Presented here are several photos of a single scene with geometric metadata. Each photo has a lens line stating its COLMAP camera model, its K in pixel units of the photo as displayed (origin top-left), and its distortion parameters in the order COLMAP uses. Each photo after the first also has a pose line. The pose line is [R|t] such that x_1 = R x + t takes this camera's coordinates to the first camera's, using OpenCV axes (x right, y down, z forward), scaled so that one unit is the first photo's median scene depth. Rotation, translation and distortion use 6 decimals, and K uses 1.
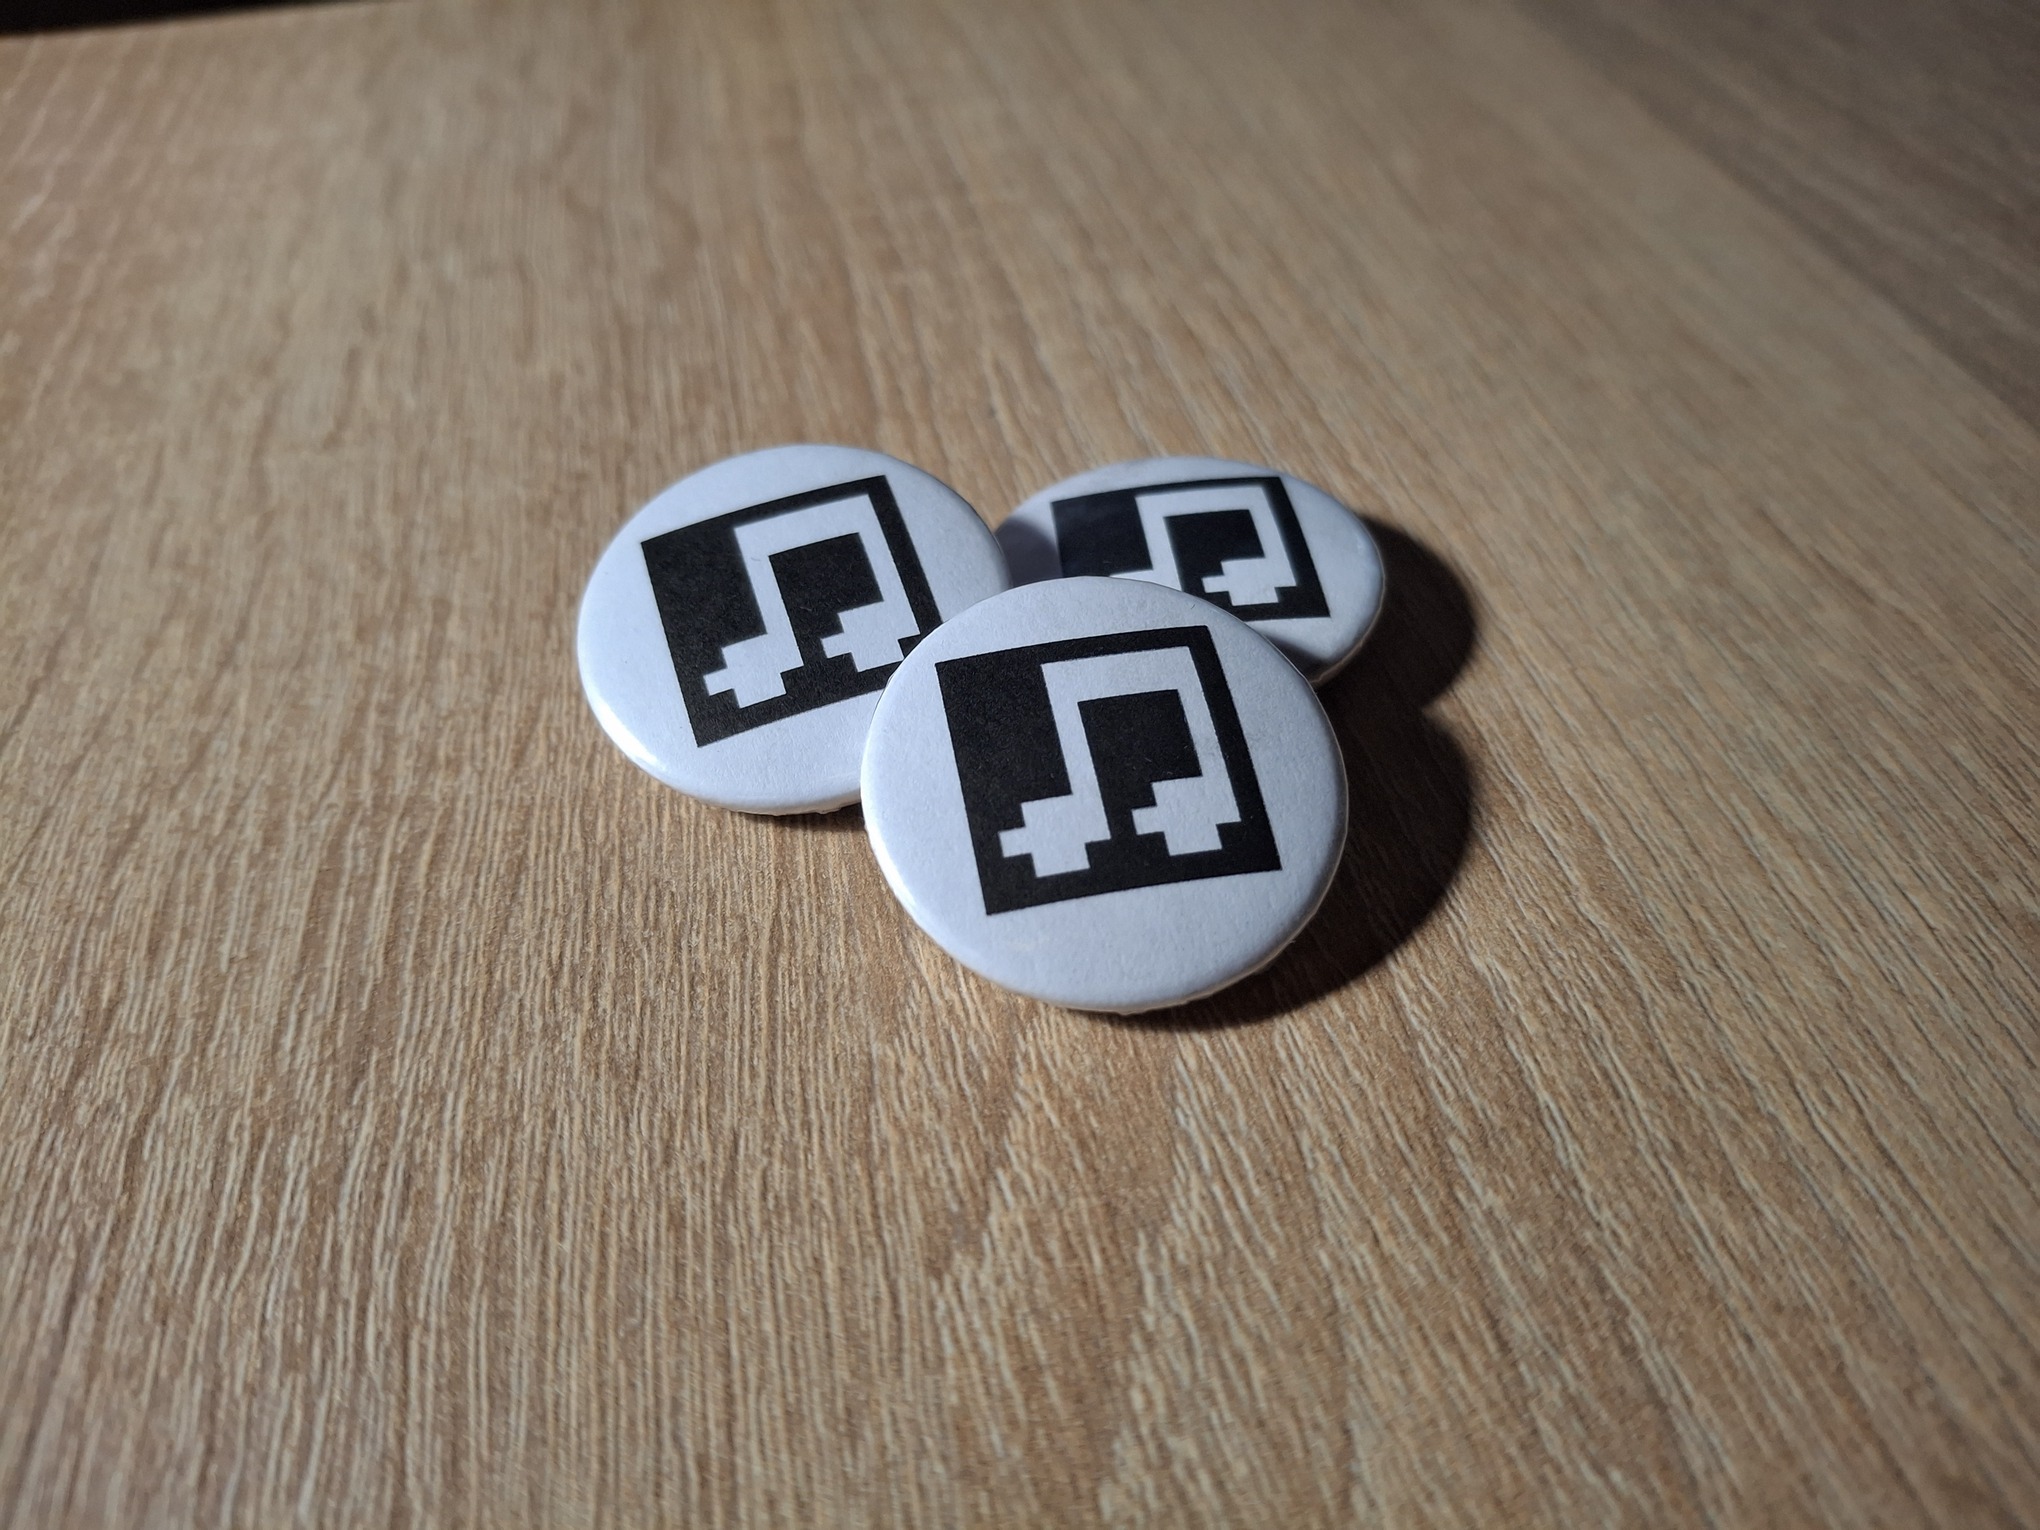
lens RADIAL K [[1645.3, 0, 1020.6], [0, 1645.3, 730.2], [0, 0, 1]] dist [0.048197, -0.261208]
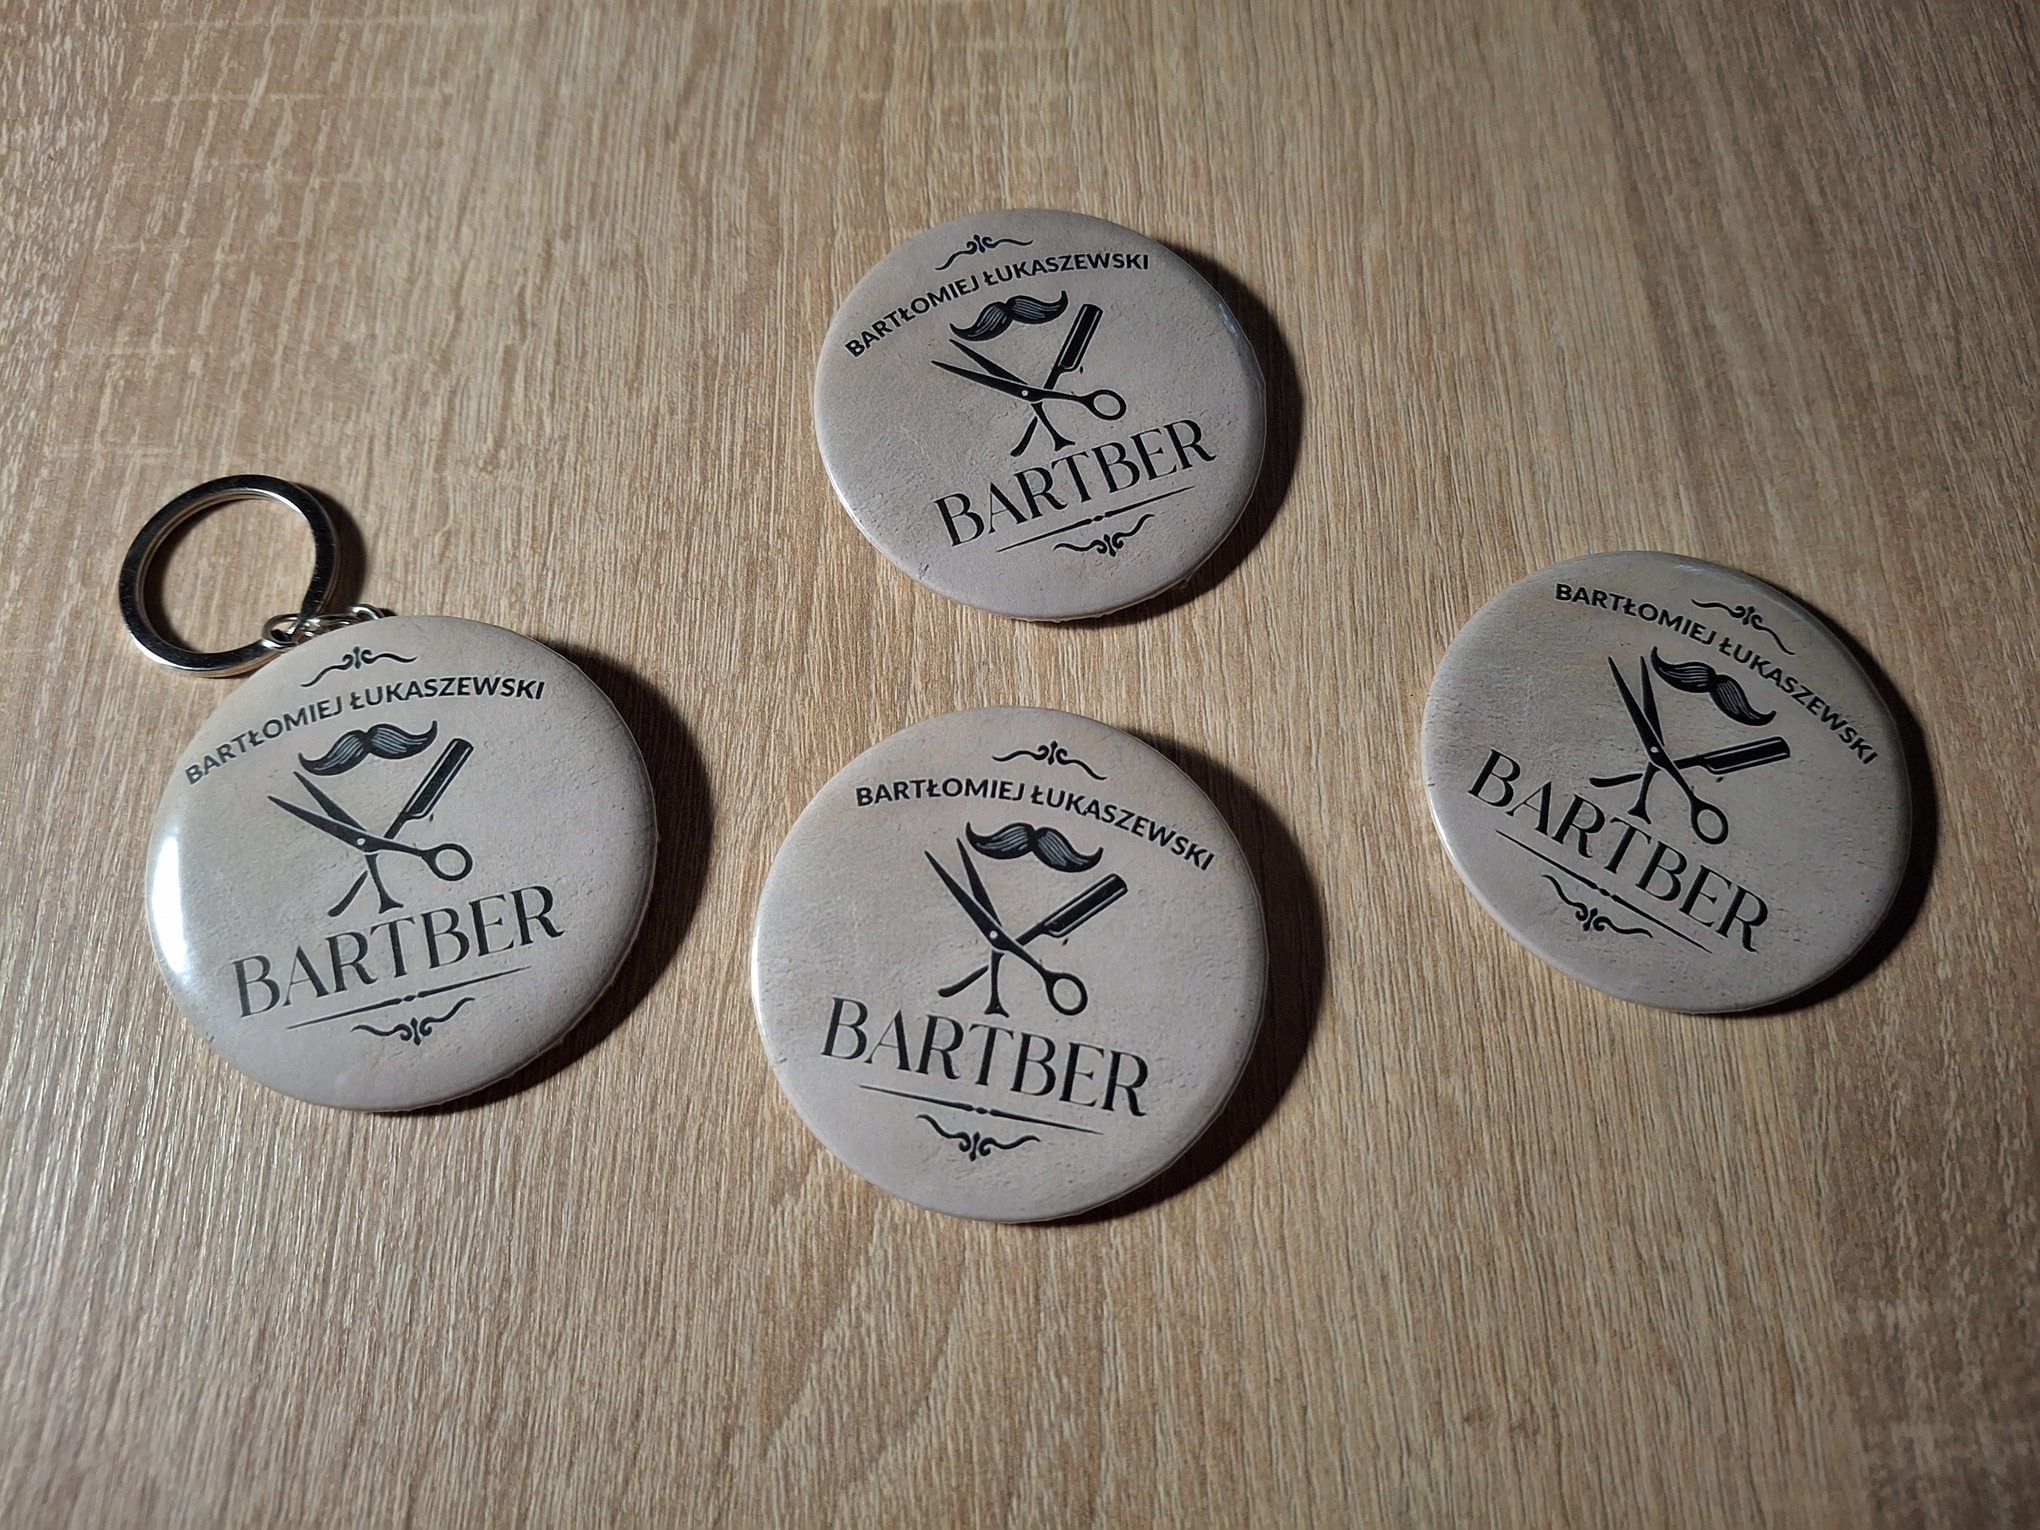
lens RADIAL K [[1647.4, 0, 1033.5], [0, 1647.4, 726.7], [0, 0, 1]] dist [0.108030, -0.359406]
pose [[0.981545, 0.181301, -0.060826, 0.249157], [-0.137475, 0.890078, 0.434583, -0.998387], [0.132930, -0.418200, 0.898576, -0.475043]]
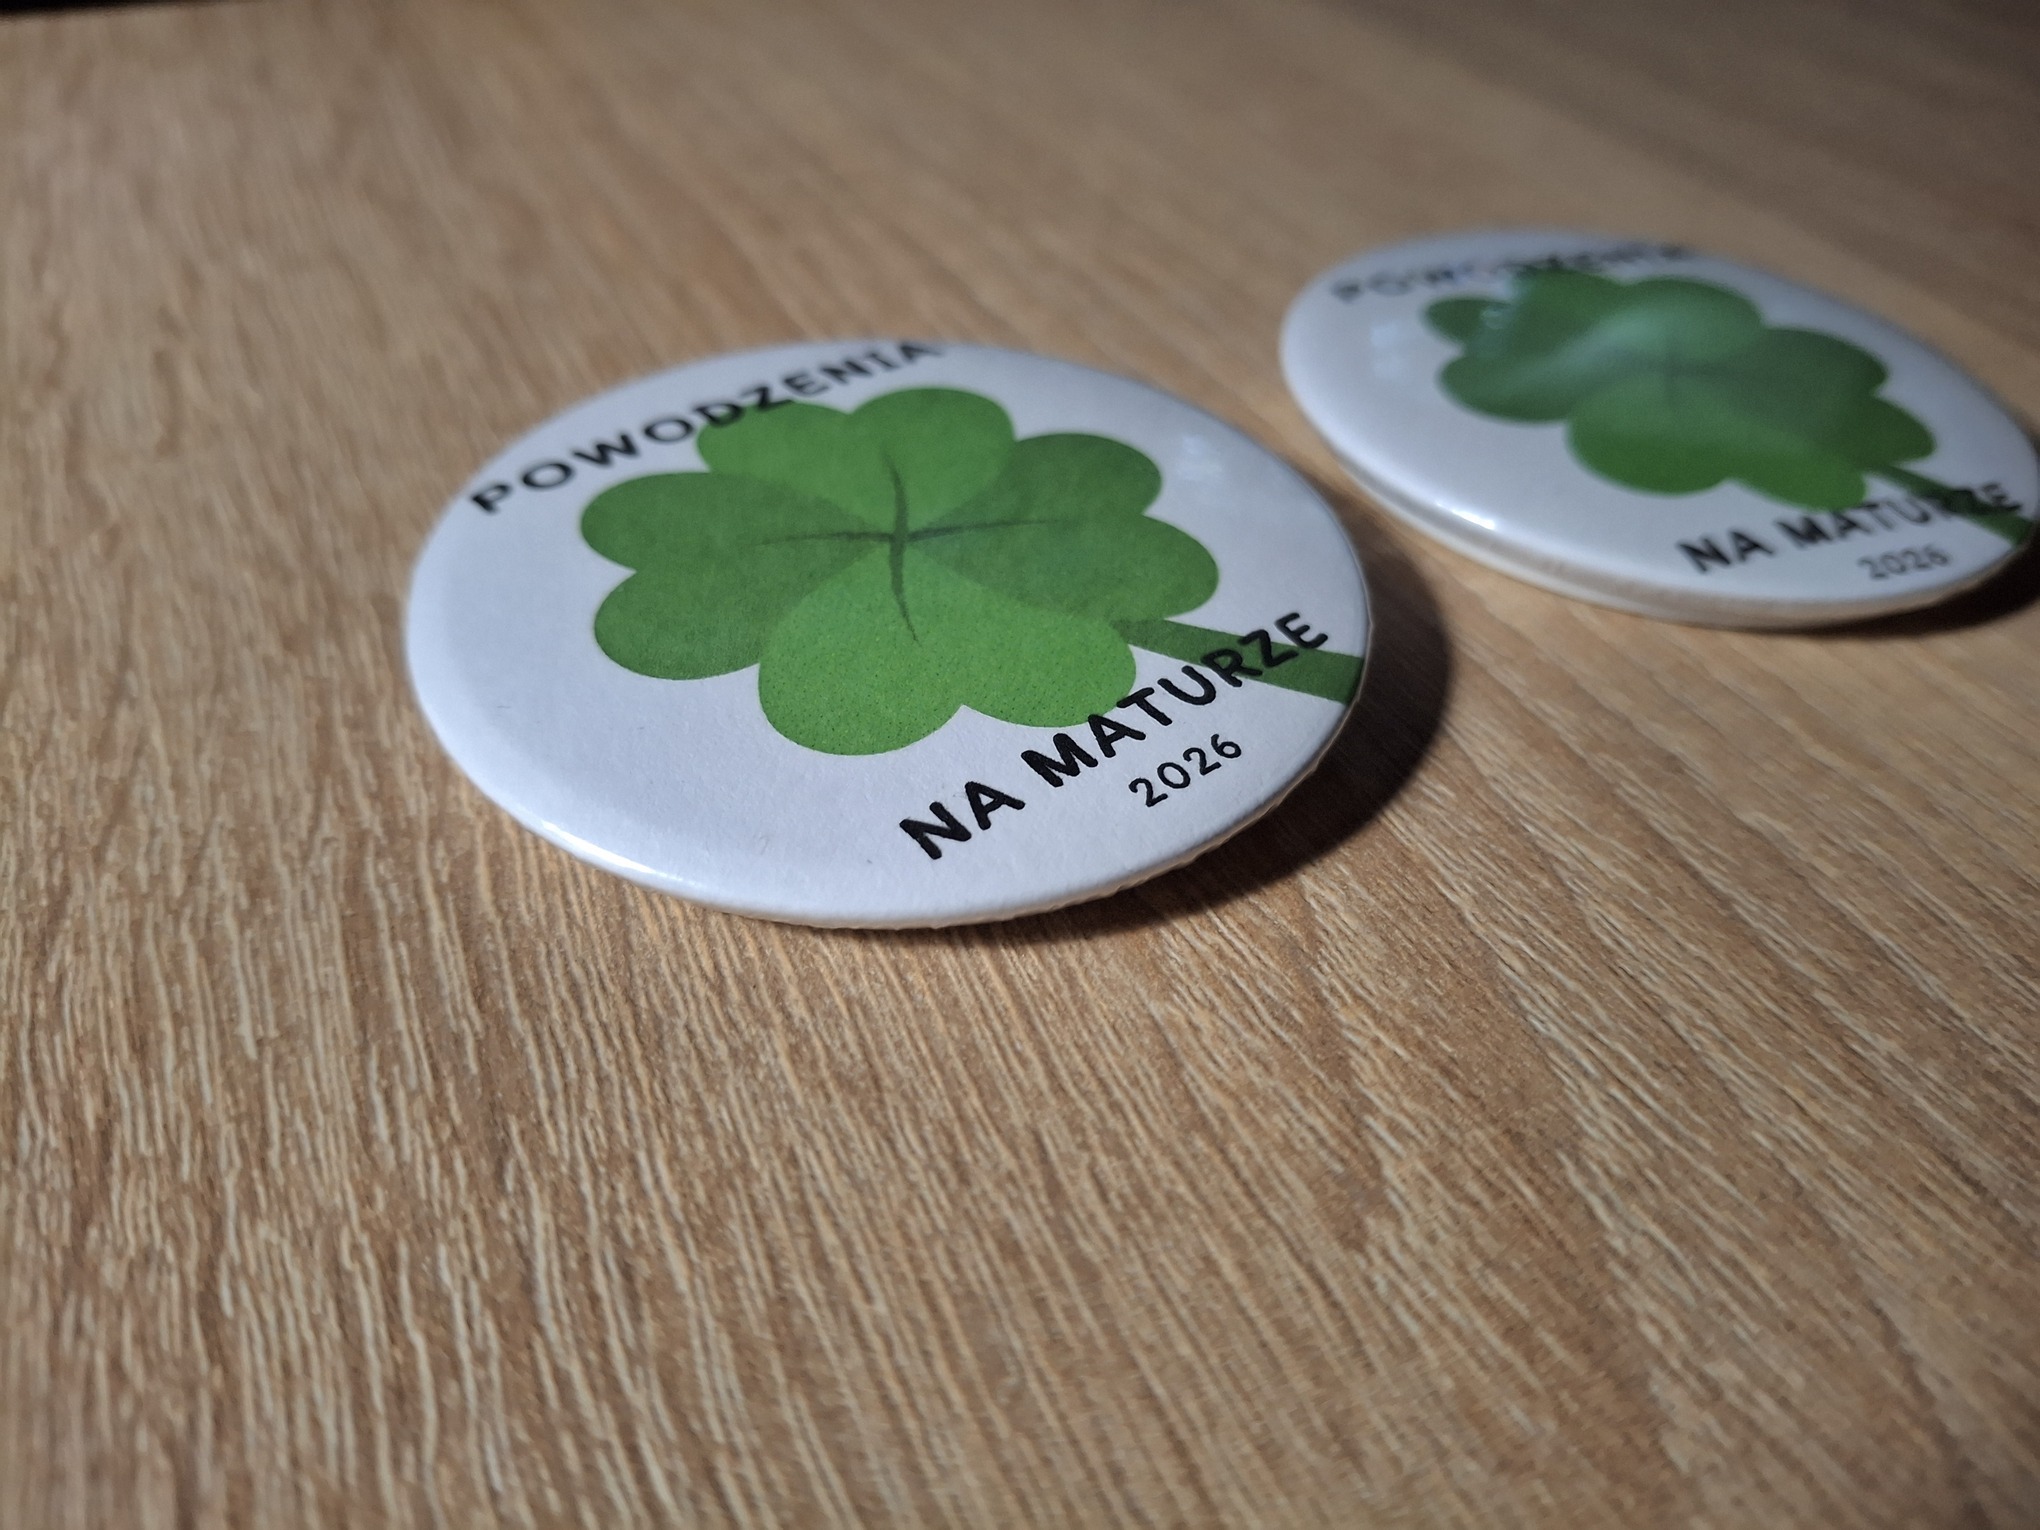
lens RADIAL K [[1682.6, 0, 1035.9], [0, 1682.6, 701.1], [0, 0, 1]] dist [0.056302, -0.273789]
pose [[0.965401, -0.114589, 0.234243, -0.327378], [0.135318, 0.988007, -0.074370, 0.099020], [-0.222912, 0.103495, 0.969329, 0.195767]]
